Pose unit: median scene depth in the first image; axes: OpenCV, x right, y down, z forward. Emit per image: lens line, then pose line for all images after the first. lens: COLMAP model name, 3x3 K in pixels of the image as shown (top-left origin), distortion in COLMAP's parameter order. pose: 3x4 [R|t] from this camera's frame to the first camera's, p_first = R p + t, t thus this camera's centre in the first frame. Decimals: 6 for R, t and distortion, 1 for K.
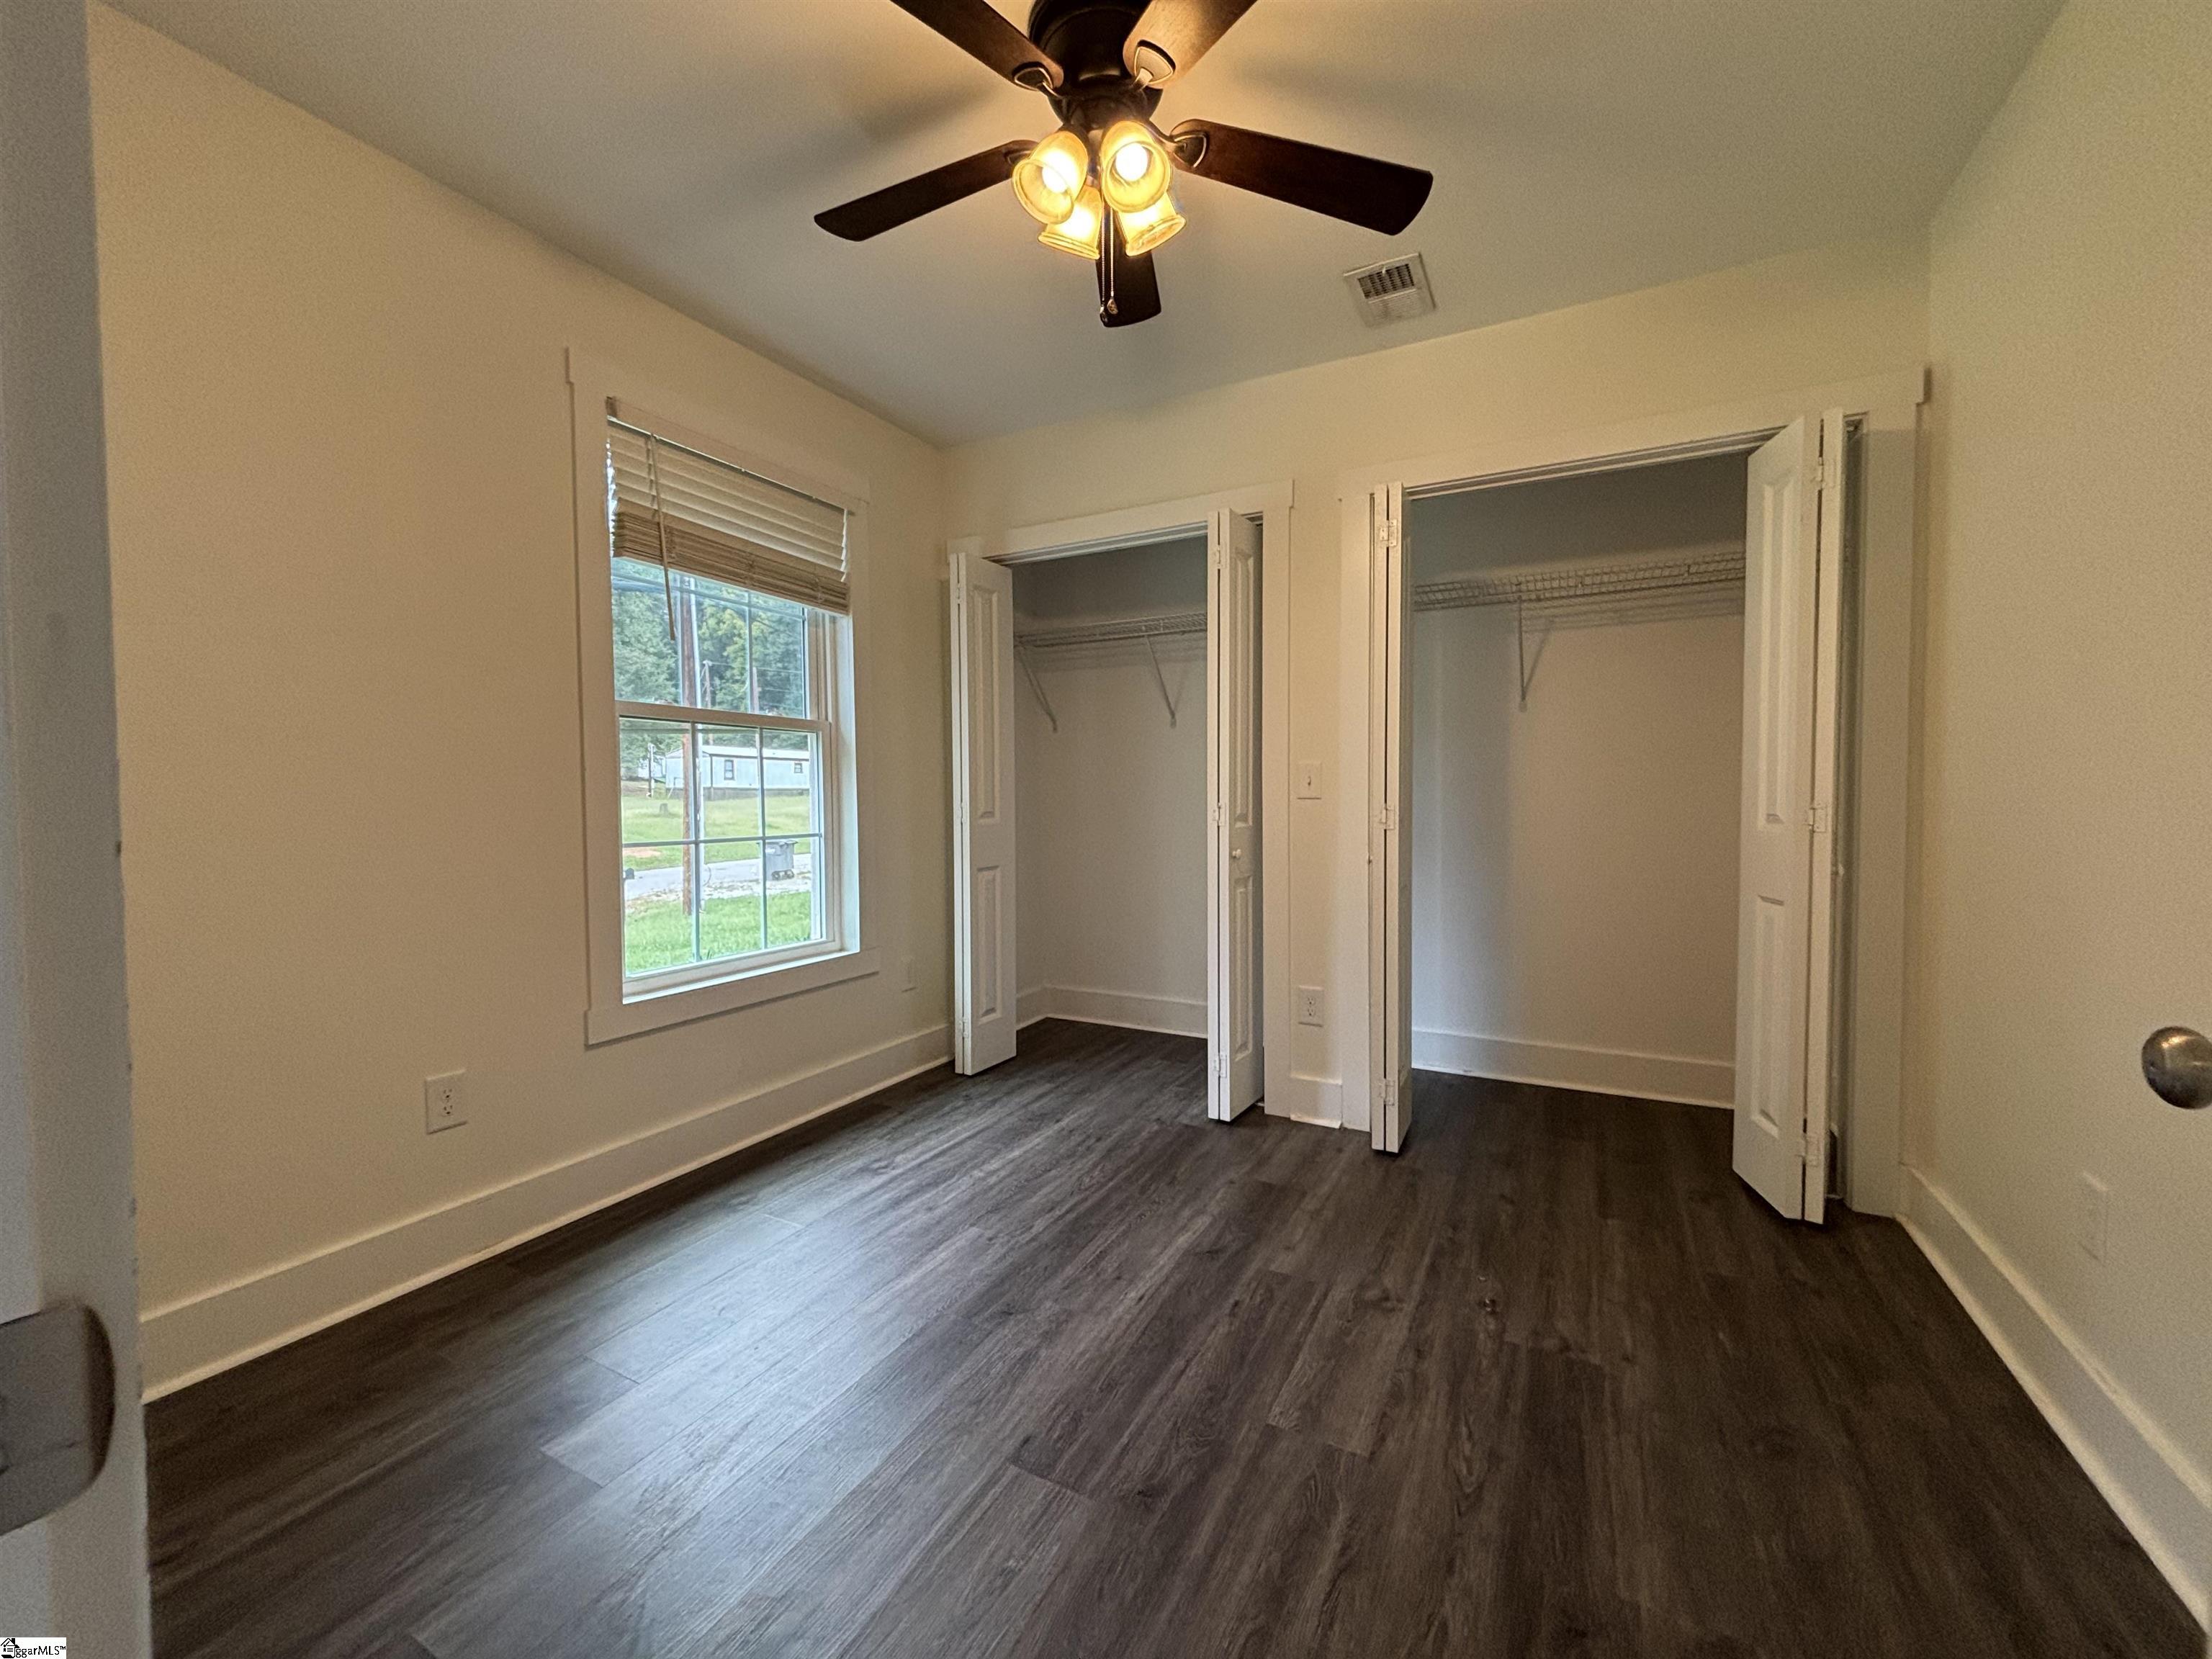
lens RADIAL K [[892.0, 0, 1102.5], [0, 892.0, 827.5], [0, 0, 1]] dist [-0.003932, -0.000102]
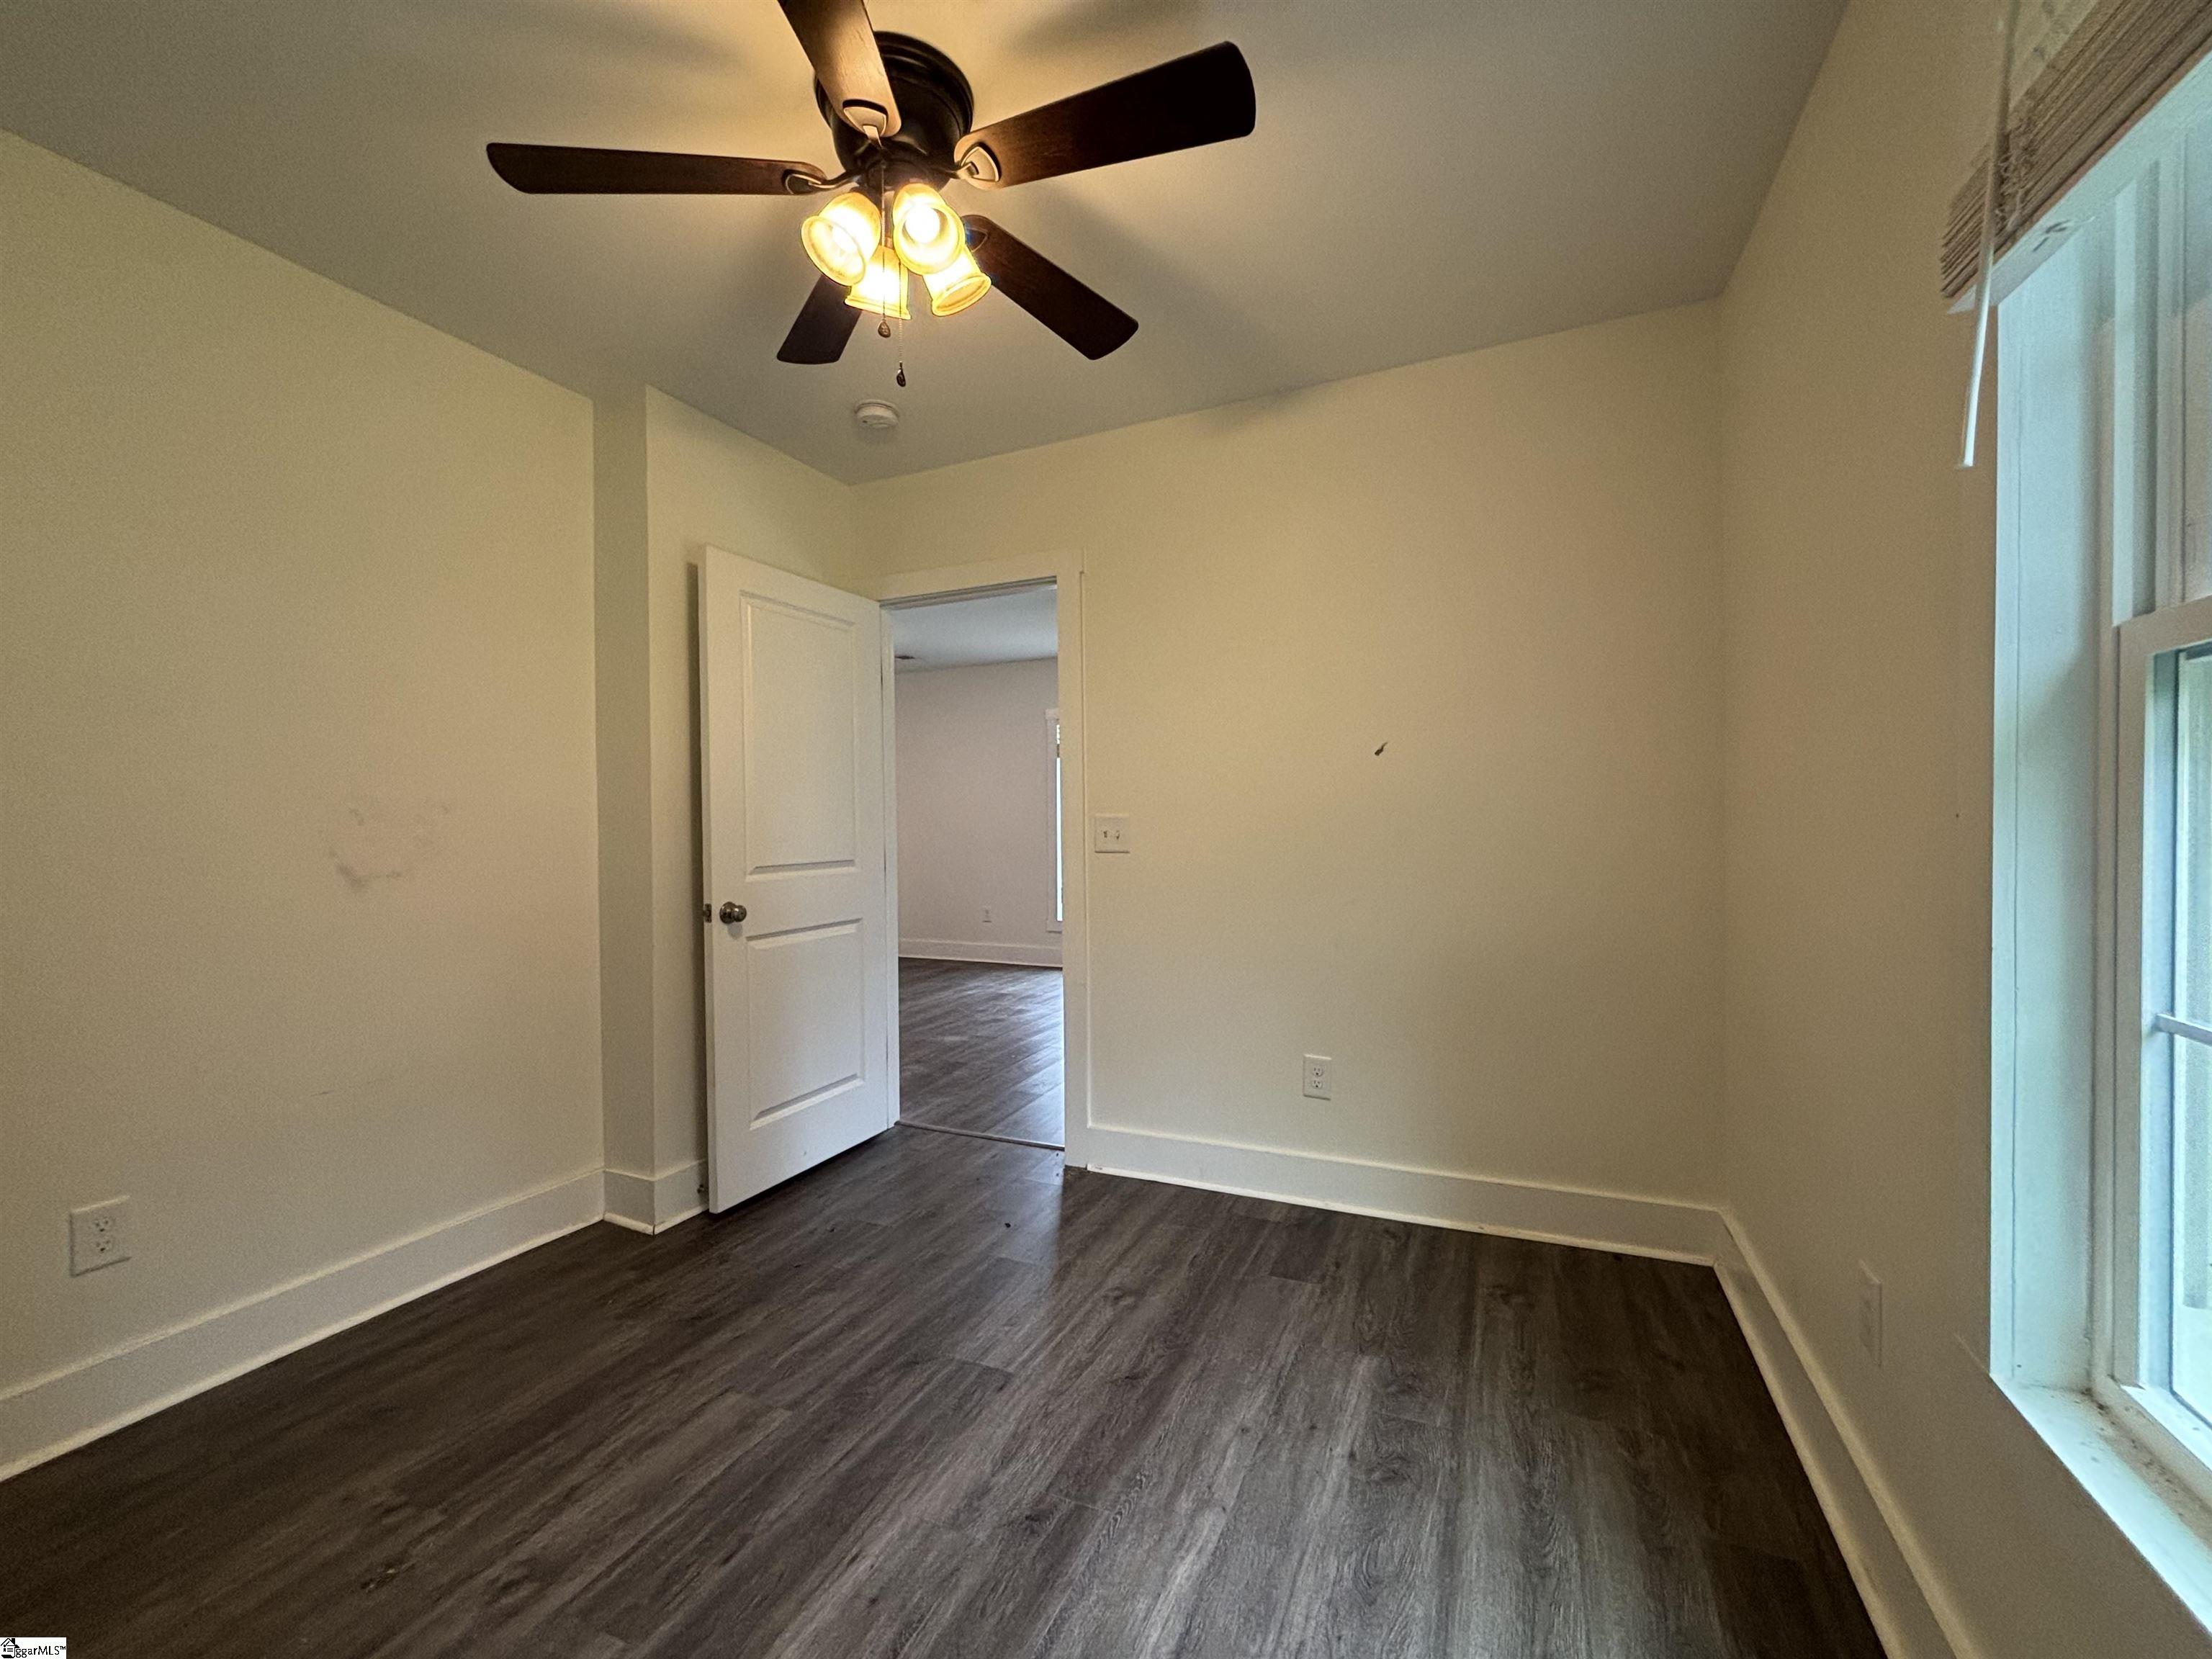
lens RADIAL K [[893.4, 0, 1103.2], [0, 893.4, 827.9], [0, 0, 1]] dist [-0.000784, 0.000568]
pose [[-0.997735, 0.020725, -0.063987, -0.136507], [0.017832, 0.998807, 0.045466, -0.114030], [0.064853, 0.044222, -0.996914, 1.842367]]
